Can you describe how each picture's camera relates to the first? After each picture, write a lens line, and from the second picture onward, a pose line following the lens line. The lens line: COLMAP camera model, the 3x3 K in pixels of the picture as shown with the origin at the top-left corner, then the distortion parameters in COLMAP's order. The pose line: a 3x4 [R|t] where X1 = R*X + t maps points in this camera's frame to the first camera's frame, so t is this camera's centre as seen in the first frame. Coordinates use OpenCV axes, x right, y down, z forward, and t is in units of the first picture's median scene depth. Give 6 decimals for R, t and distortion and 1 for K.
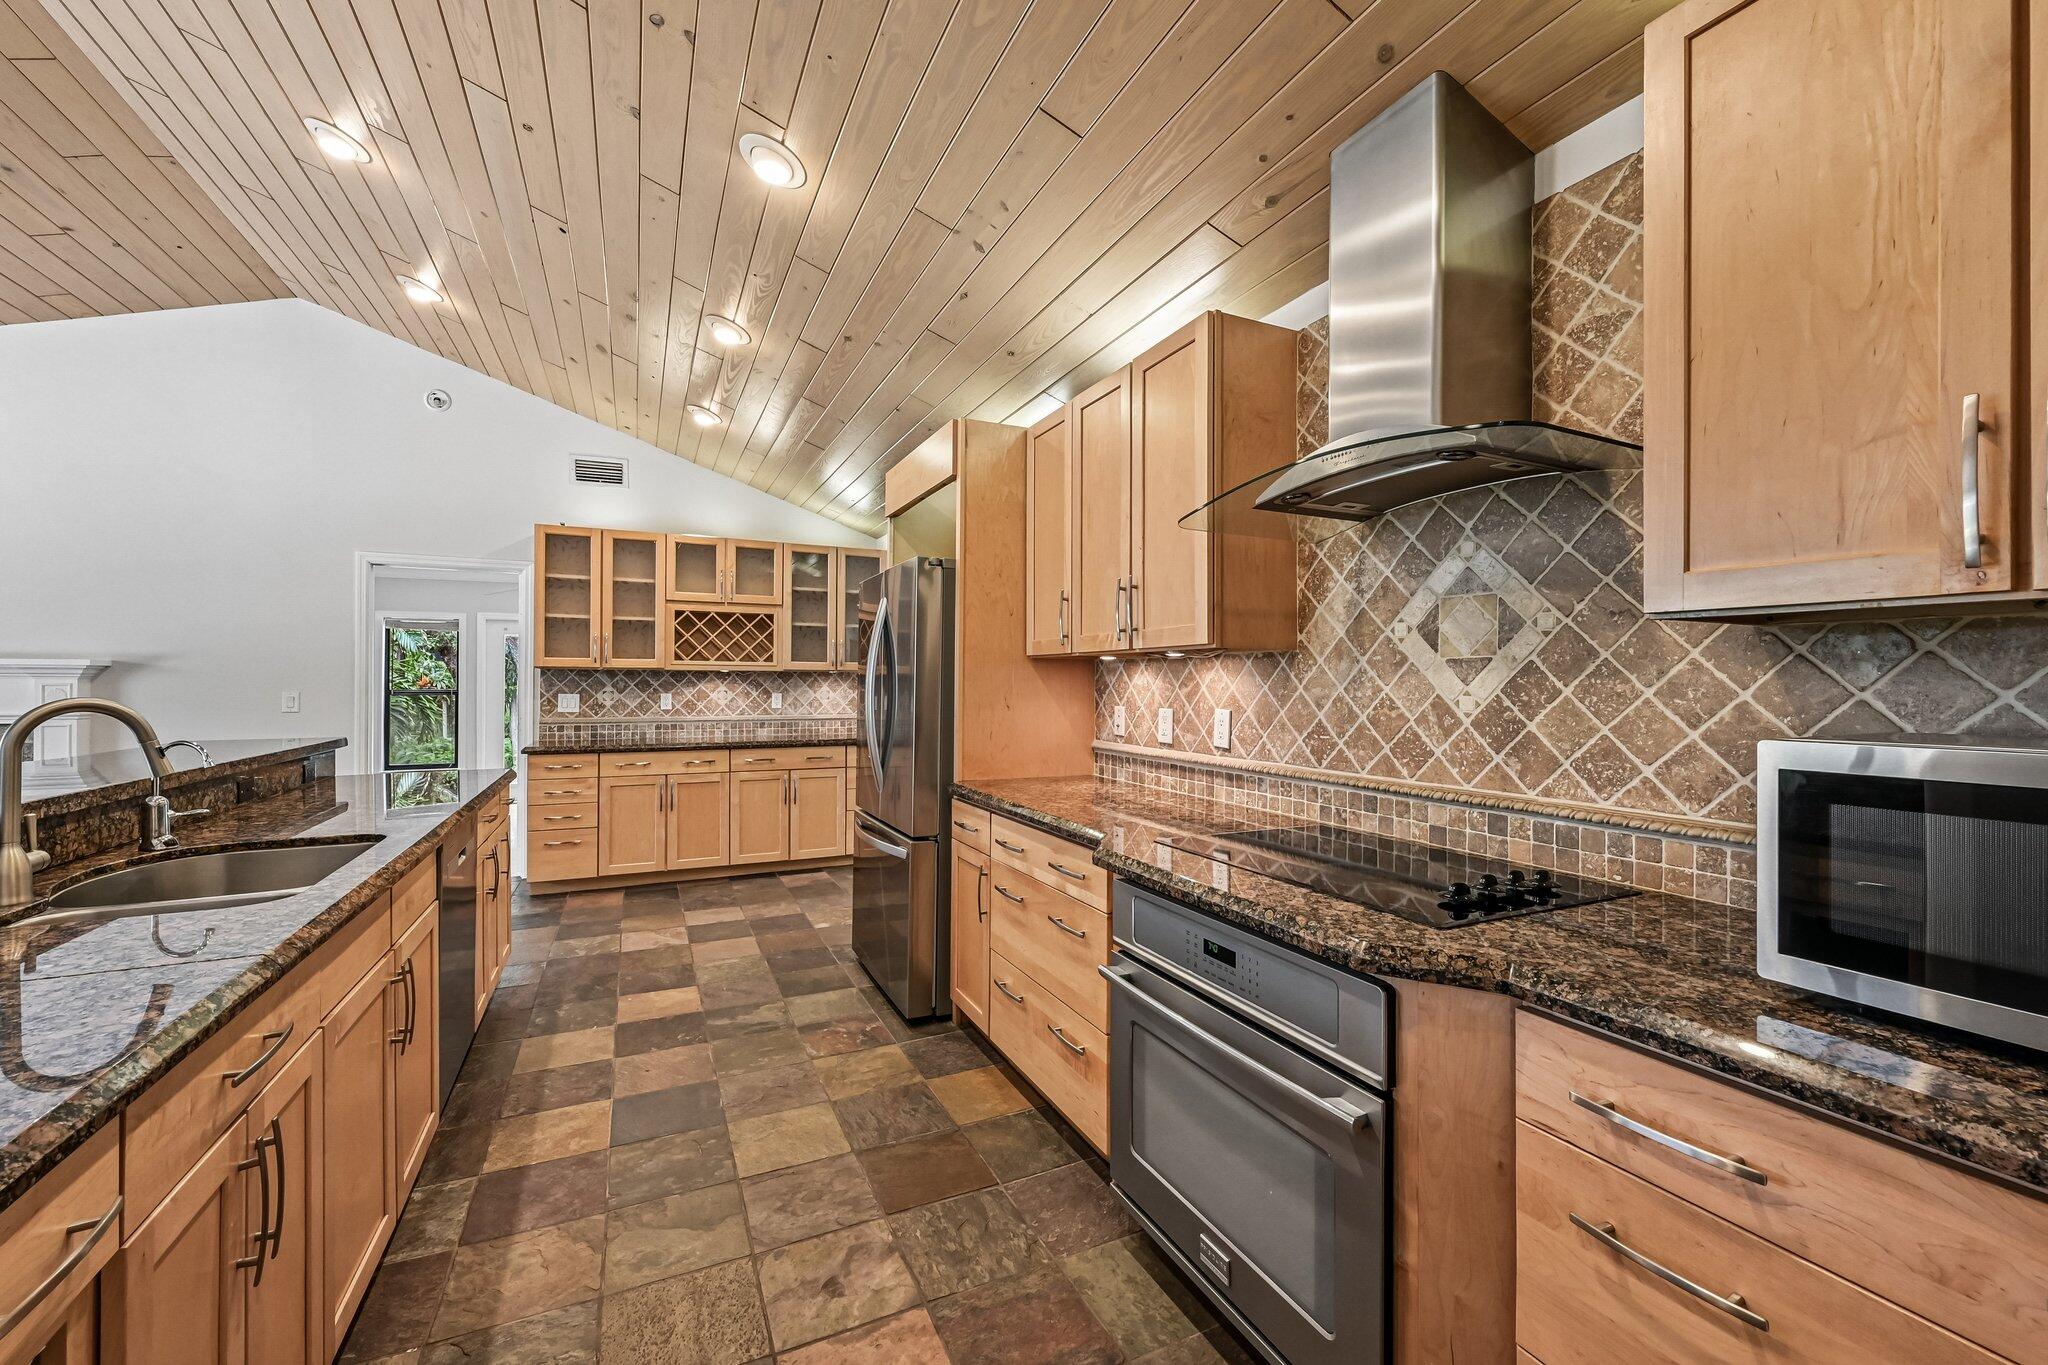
lens RADIAL K [[825.0, 0, 1030.1], [0, 825.0, 679.5], [0, 0, 1]] dist [0.000442, -0.000189]
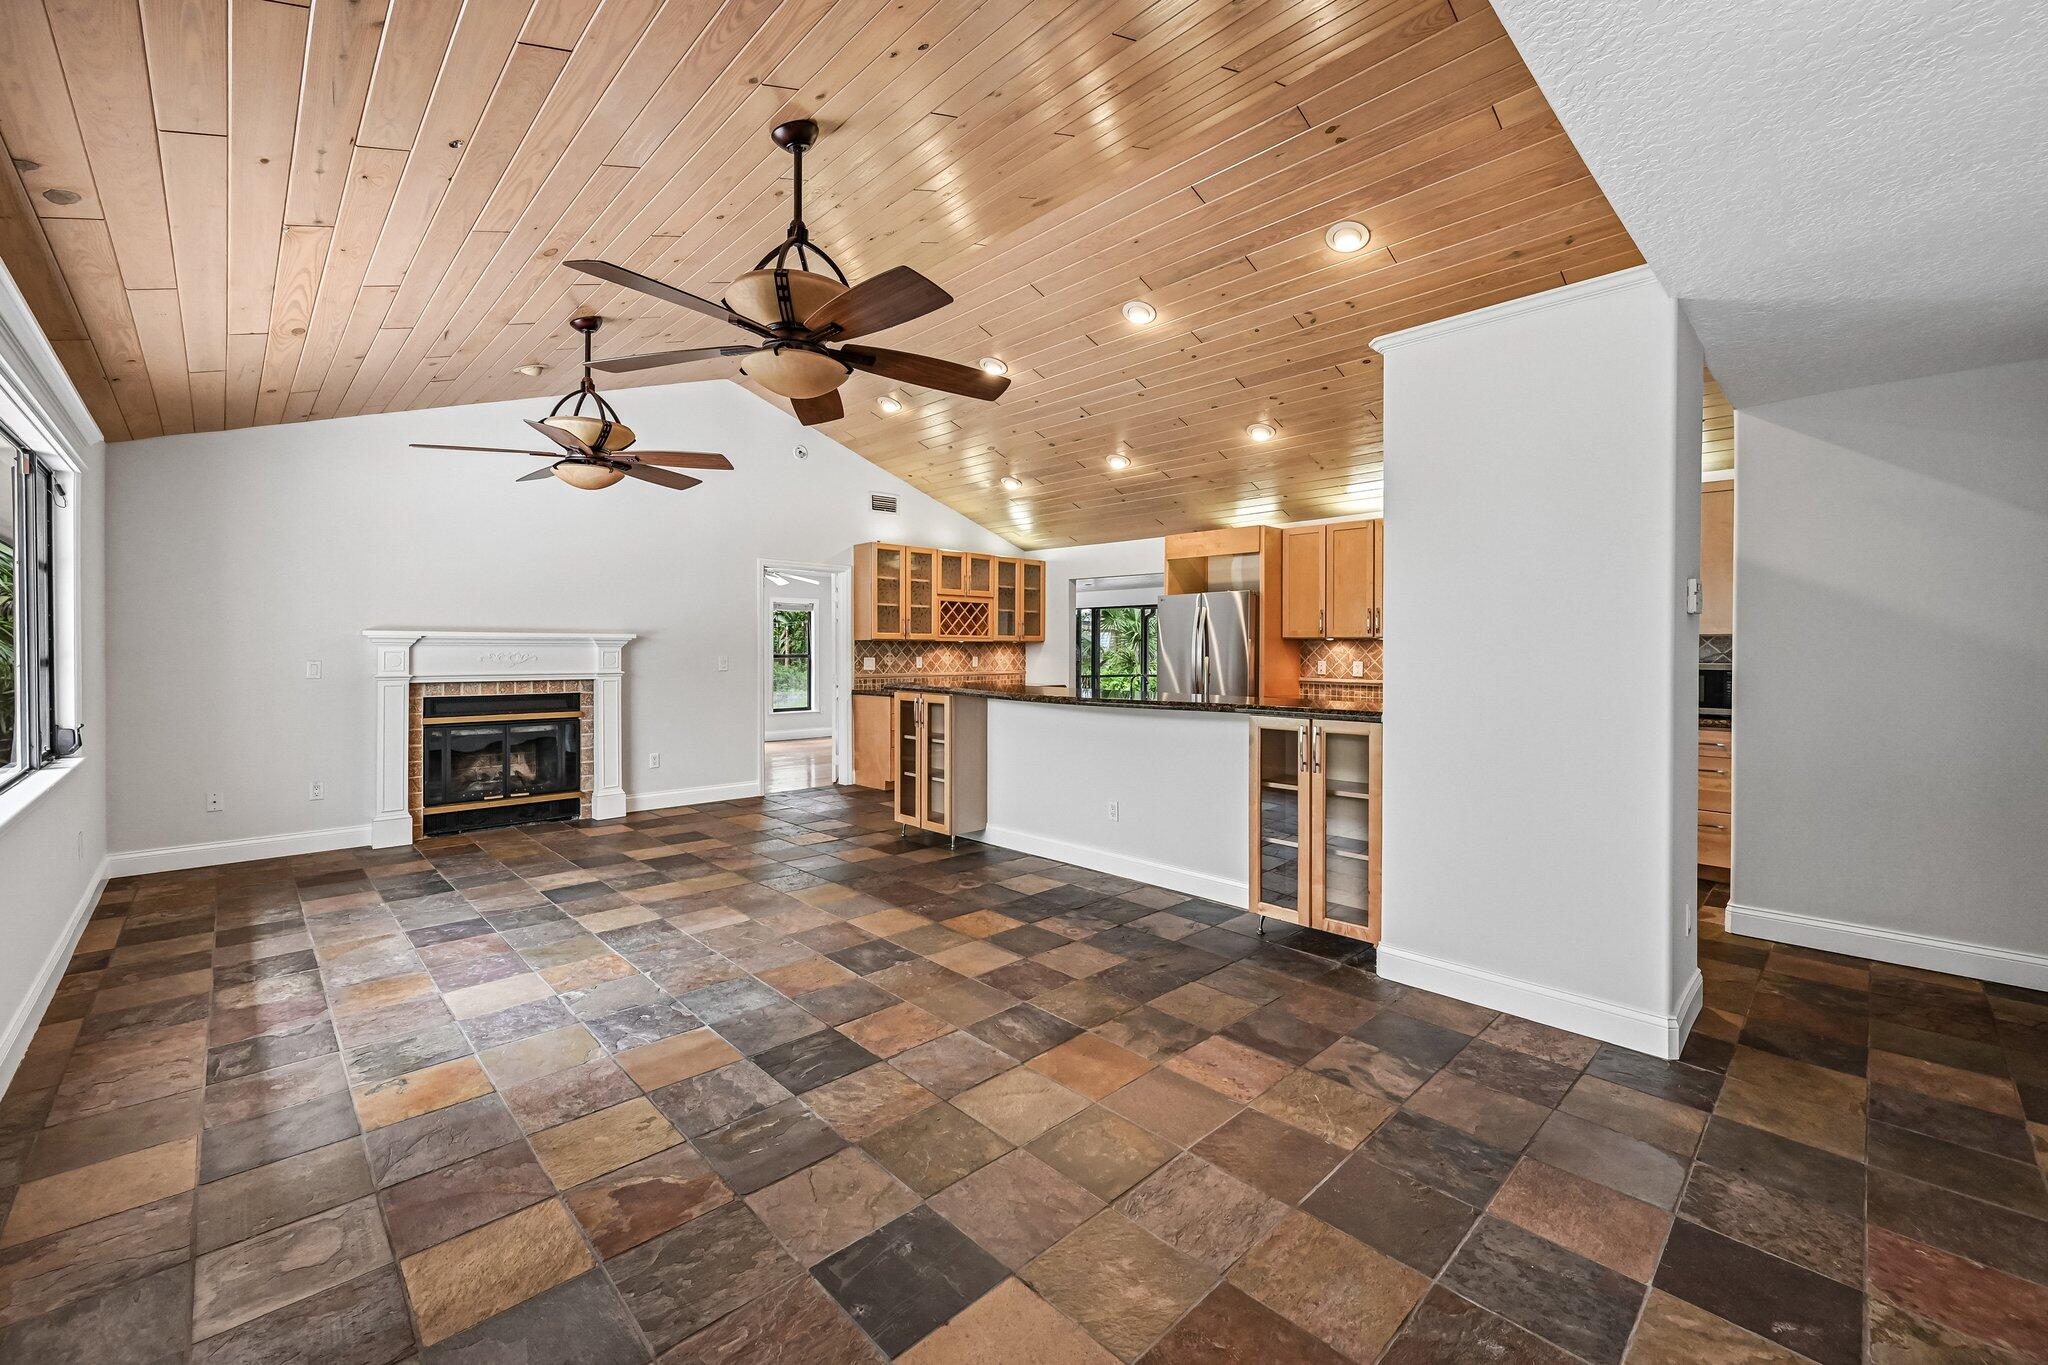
lens RADIAL K [[823.6, 0, 1021.5], [0, 823.6, 667.2], [0, 0, 1]] dist [-0.001275, -0.000177]
pose [[0.945585, -0.007687, 0.325285, -0.791379], [-0.001538, 0.999604, 0.028094, -0.006423], [-0.325372, -0.027066, 0.945199, -0.463192]]
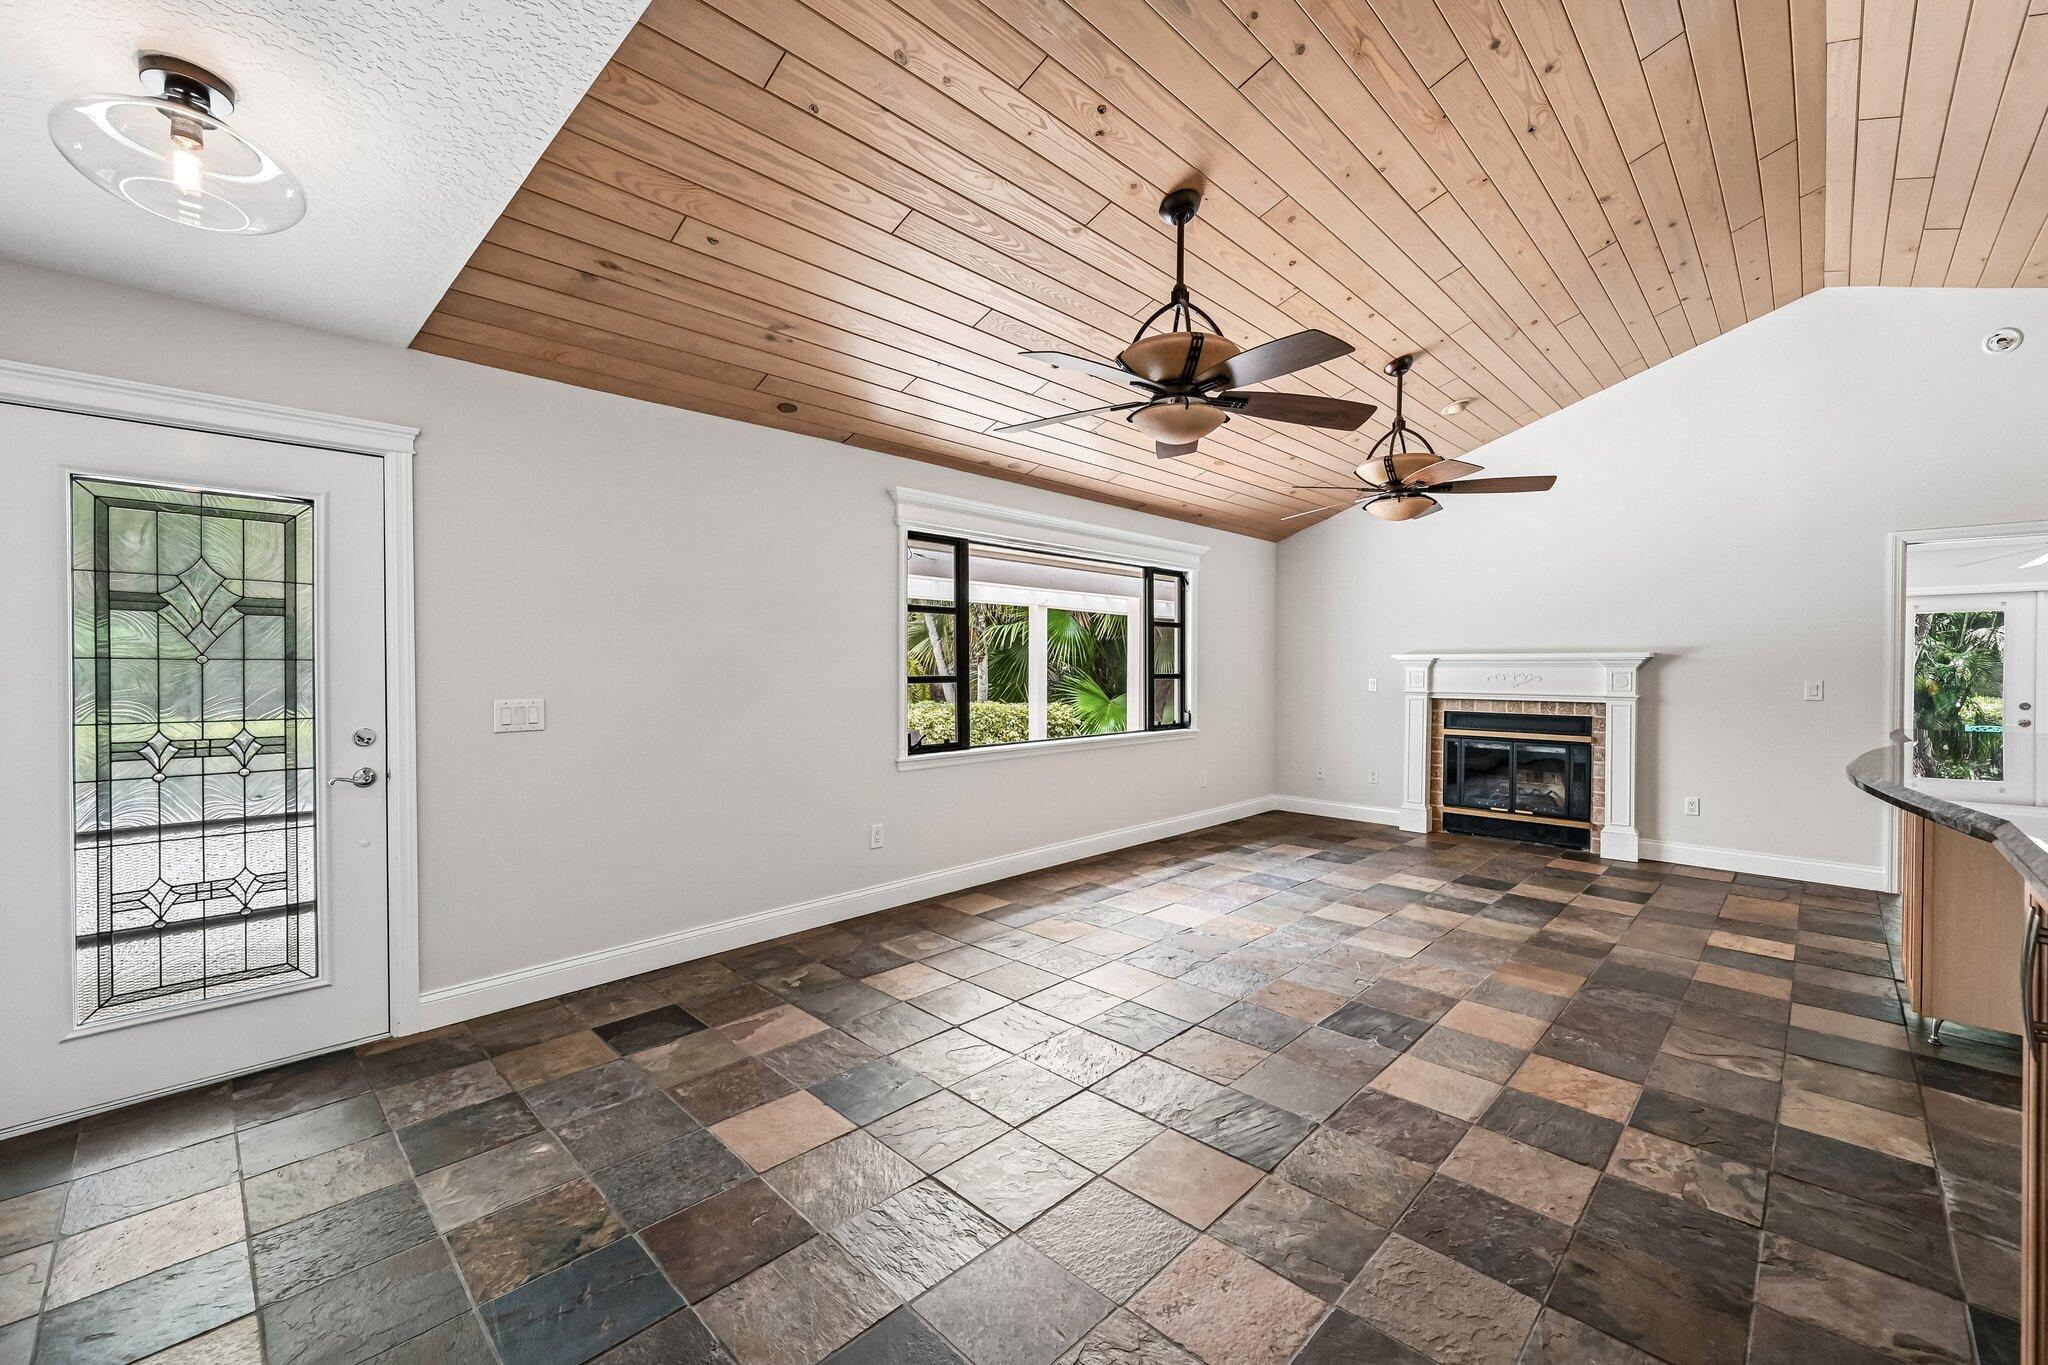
lens RADIAL K [[825.0, 0, 1030.1], [0, 825.0, 679.5], [0, 0, 1]] dist [0.000442, -0.000189]
pose [[0.353123, 0.013010, -0.935486, -0.260922], [0.003614, 0.999877, 0.015269, -0.004738], [0.935570, -0.008773, 0.353032, -0.236643]]
